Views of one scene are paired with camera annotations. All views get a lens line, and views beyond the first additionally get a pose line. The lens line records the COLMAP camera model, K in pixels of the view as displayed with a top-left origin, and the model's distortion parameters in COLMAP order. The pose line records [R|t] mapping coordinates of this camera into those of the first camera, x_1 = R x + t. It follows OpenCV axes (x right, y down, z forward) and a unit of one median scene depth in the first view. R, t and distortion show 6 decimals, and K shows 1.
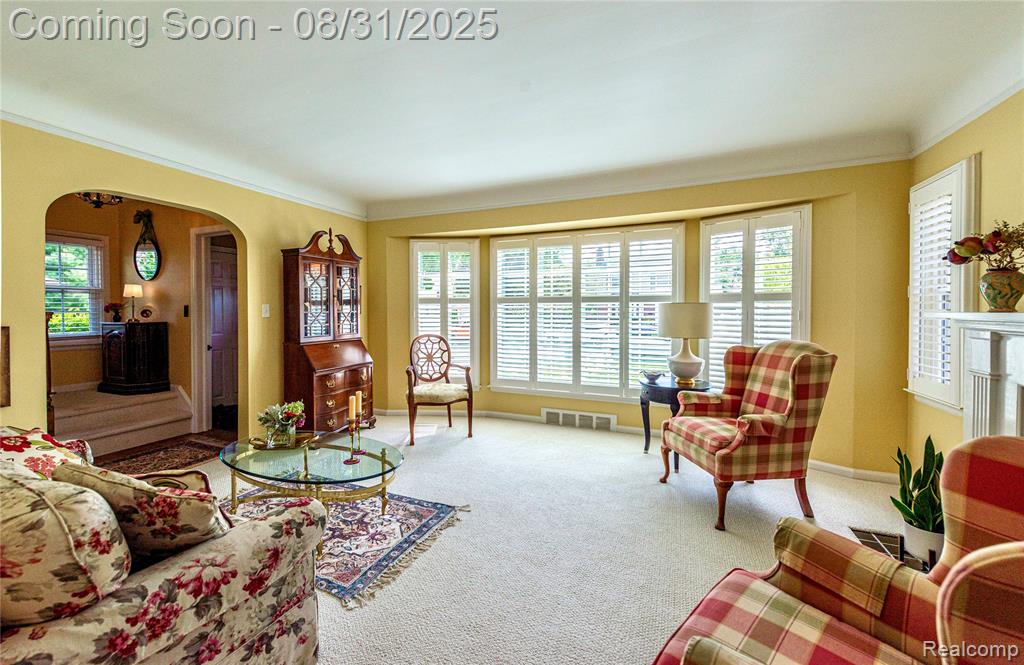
lens RADIAL K [[406.9, 0, 499.2], [0, 406.9, 316.2], [0, 0, 1]] dist [0.011922, -0.000111]
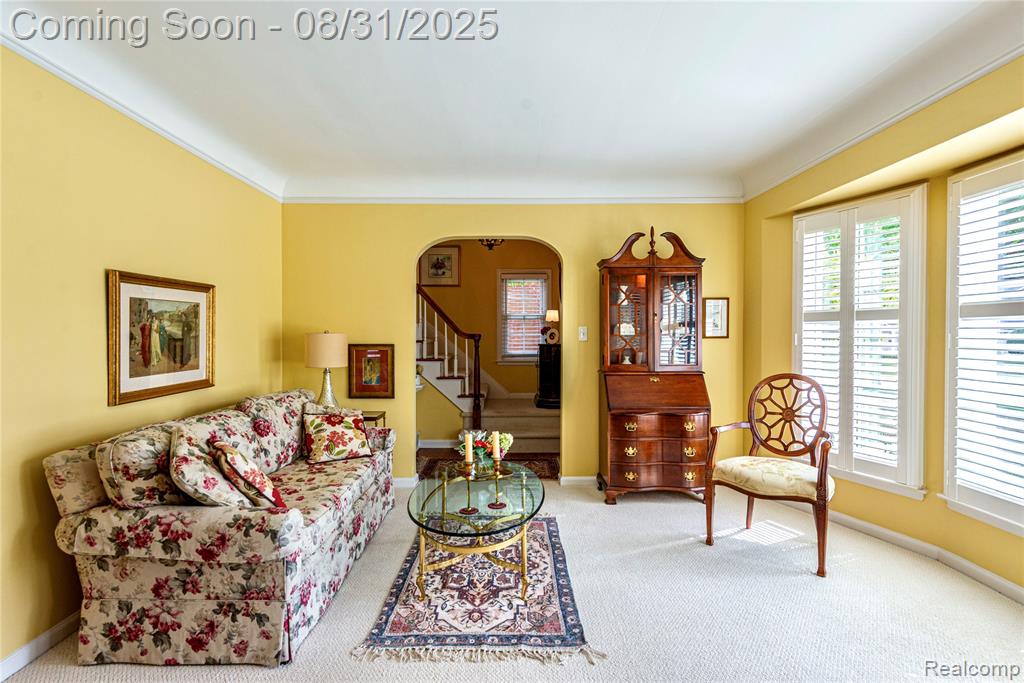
lens RADIAL K [[507.6, 0, 505.8], [0, 507.6, 339.0], [0, 0, 1]] dist [0.016084, -0.000218]
pose [[0.410417, 0.012198, -0.911816, 0.356780], [-0.013428, 0.999883, 0.007332, -0.006452], [0.911799, 0.009235, 0.410533, 0.356952]]
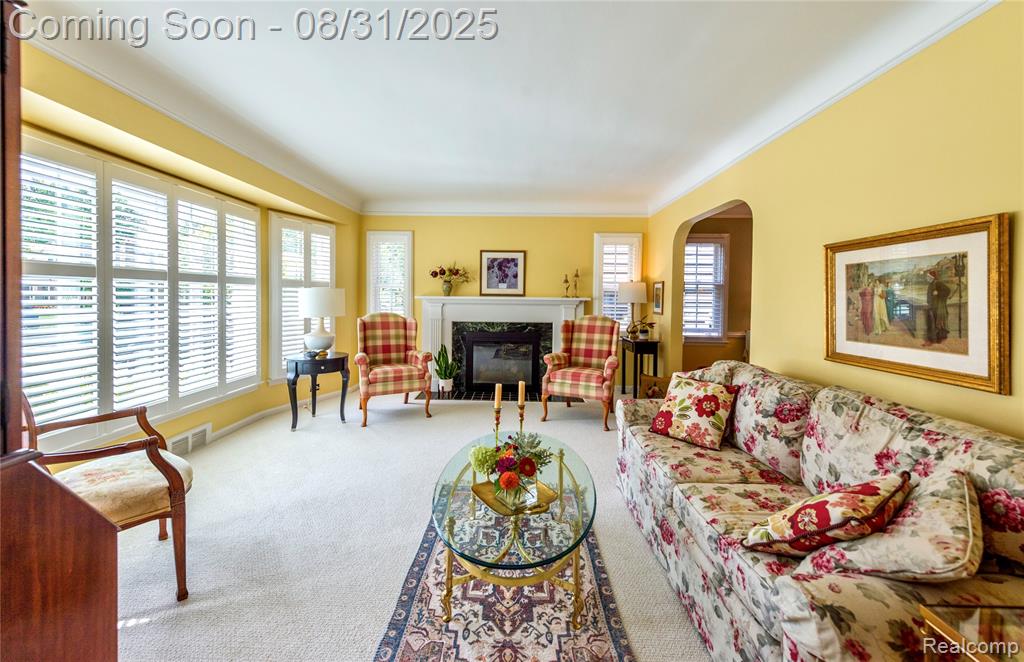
lens RADIAL K [[405.5, 0, 511.7], [0, 405.5, 301.6], [0, 0, 1]] dist [0.011665, -0.000052]
pose [[-0.401868, -0.014330, 0.915585, -0.712017], [0.003318, 0.999848, 0.017105, -0.009003], [-0.915692, 0.009912, -0.401760, 0.801176]]
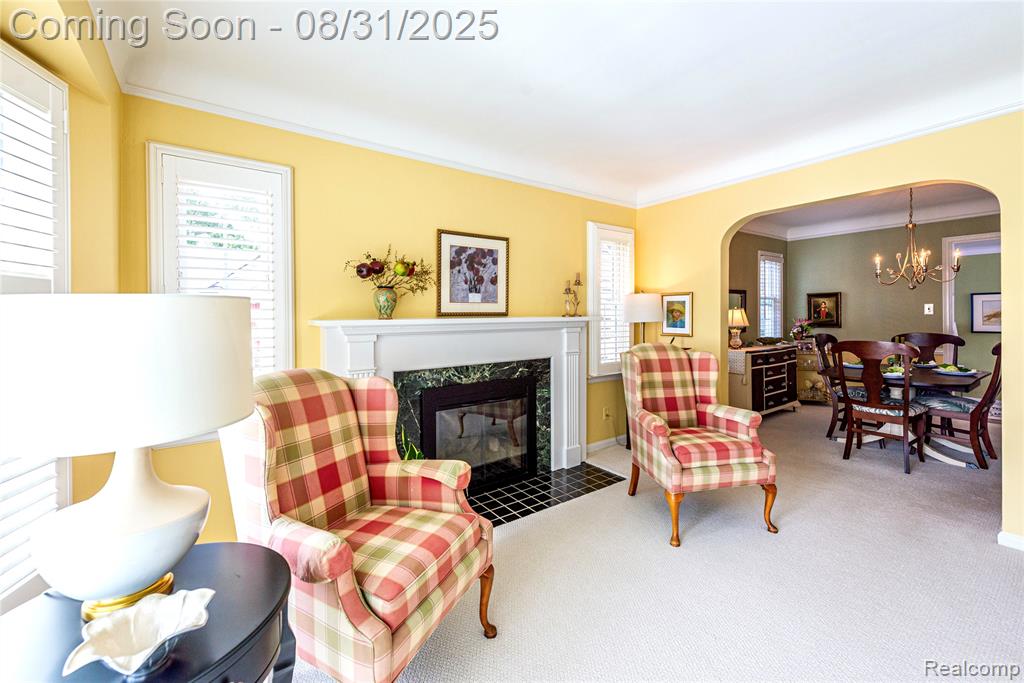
lens RADIAL K [[415.1, 0, 512.6], [0, 415.1, 317.6], [0, 0, 1]] dist [0.002987, -0.000139]
pose [[-0.866979, 0.006161, 0.498307, 0.089373], [0.018056, 0.999655, 0.019055, -0.015305], [-0.498017, 0.025518, -0.866791, 0.915161]]
